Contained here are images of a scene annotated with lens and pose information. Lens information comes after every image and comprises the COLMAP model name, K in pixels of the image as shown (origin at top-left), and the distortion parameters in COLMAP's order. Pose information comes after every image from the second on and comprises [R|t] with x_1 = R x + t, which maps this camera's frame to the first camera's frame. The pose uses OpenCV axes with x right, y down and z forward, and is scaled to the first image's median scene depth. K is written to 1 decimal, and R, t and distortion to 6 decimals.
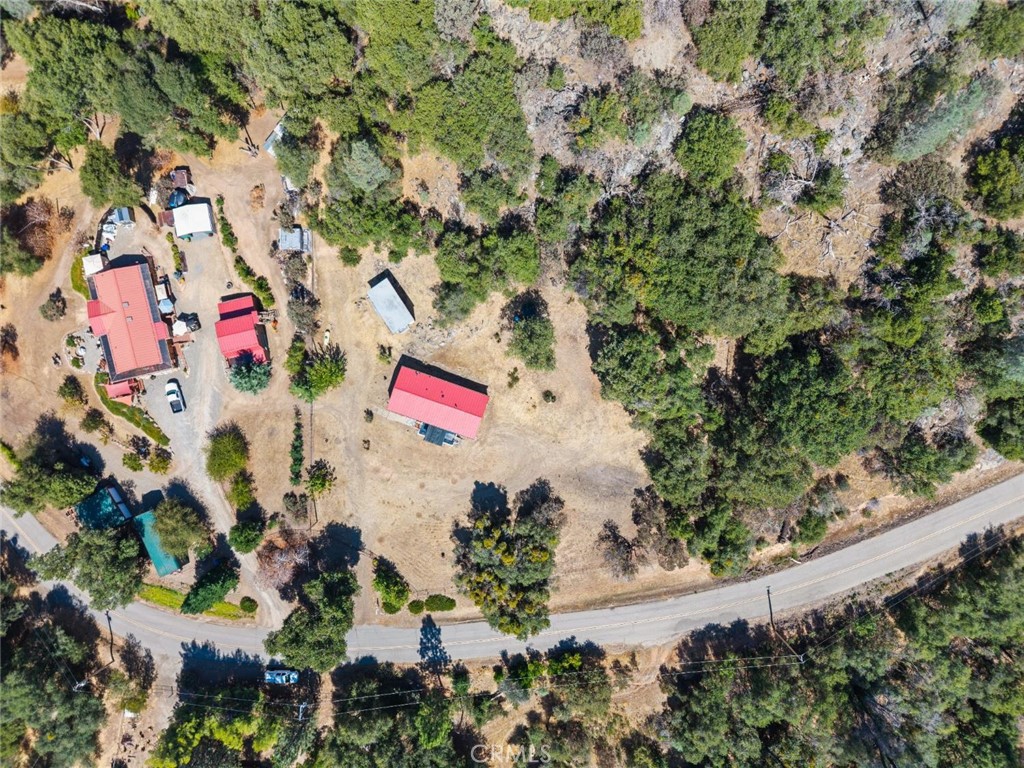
lens RADIAL K [[669.1, 0, 512.0], [0, 669.1, 384.0], [0, 0, 1]] dist [0.002463, -0.001839]
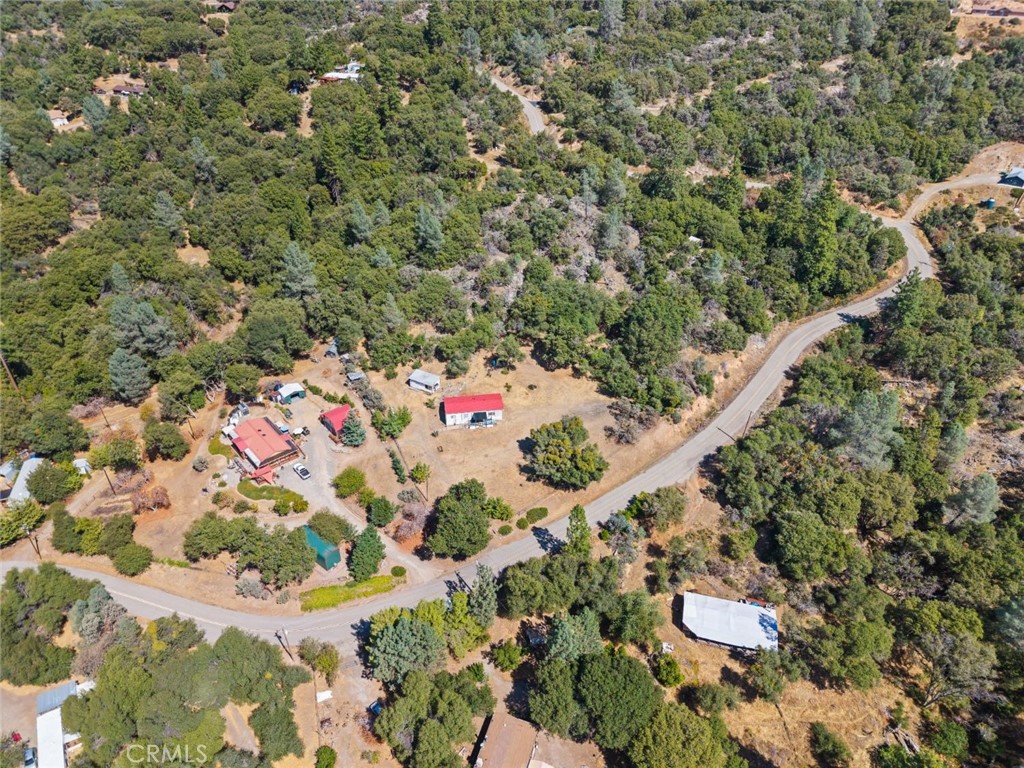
lens RADIAL K [[712.1, 0, 512.0], [0, 712.1, 384.0], [0, 0, 1]] dist [-0.001698, -0.005688]
pose [[0.886828, -0.250665, 0.388206, -0.675928], [0.462096, 0.484498, -0.742785, 1.310684], [-0.001895, 0.838110, 0.545498, 0.024193]]
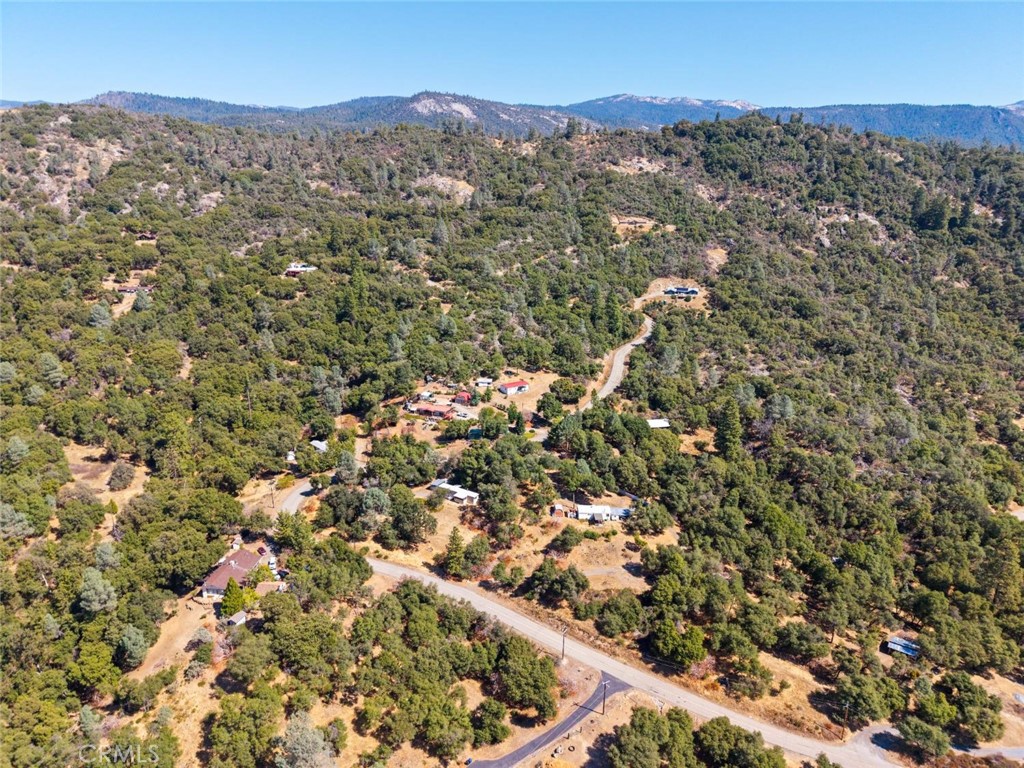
lens RADIAL K [[669.1, 0, 512.0], [0, 669.1, 384.0], [0, 0, 1]] dist [0.002463, -0.001839]
pose [[0.601037, -0.235916, 0.763609, -2.778176], [0.799217, 0.180634, -0.573257, 2.006270], [-0.002693, 0.954838, 0.297115, -0.041914]]
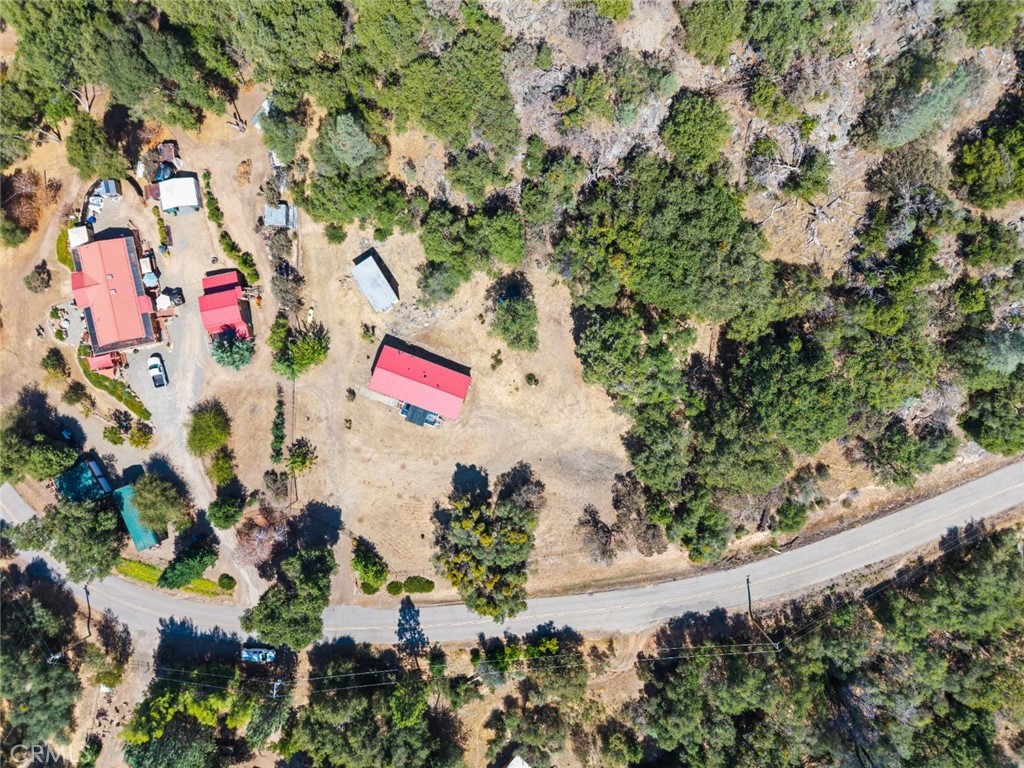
lens RADIAL K [[669.1, 0, 512.0], [0, 669.1, 384.0], [0, 0, 1]] dist [0.002463, -0.001839]
pose [[0.999713, 0.023932, 0.000737, 0.025378], [-0.023932, 0.999714, 0.000058, 0.026530], [-0.000736, -0.000076, 1.000000, 0.002006]]
